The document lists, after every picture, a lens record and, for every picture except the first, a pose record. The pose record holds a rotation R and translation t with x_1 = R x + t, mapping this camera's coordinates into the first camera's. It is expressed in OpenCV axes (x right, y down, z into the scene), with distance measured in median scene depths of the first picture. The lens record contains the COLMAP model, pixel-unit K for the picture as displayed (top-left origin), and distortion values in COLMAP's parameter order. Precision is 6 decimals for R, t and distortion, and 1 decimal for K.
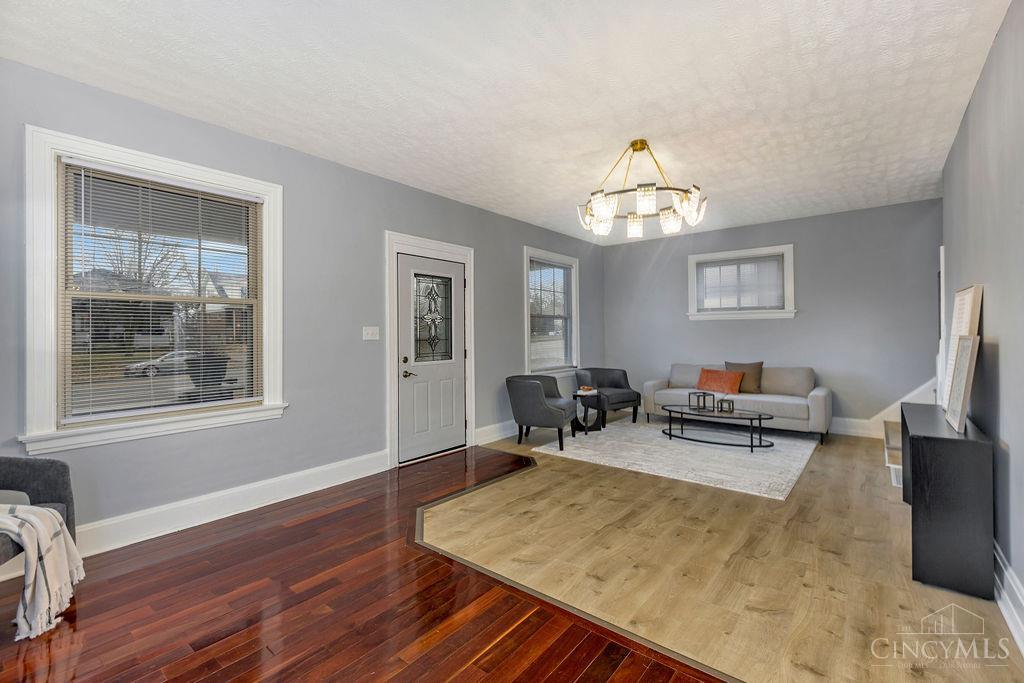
lens RADIAL K [[459.3, 0, 514.8], [0, 459.3, 330.3], [0, 0, 1]] dist [-0.000152, -0.001047]
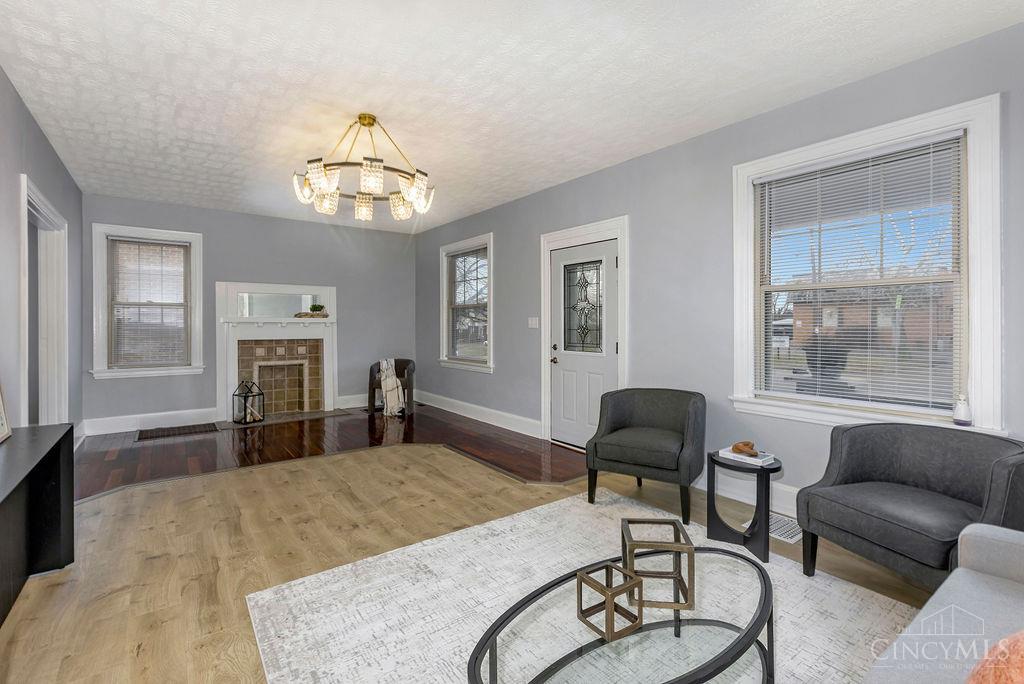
lens RADIAL K [[459.3, 0, 499.7], [0, 459.3, 326.8], [0, 0, 1]] dist [-0.000152, -0.001047]
pose [[-0.269322, 0.009990, -0.962998, 0.856701], [0.006139, 0.999944, 0.008657, 0.005762], [0.963031, -0.003580, -0.269368, 1.181589]]
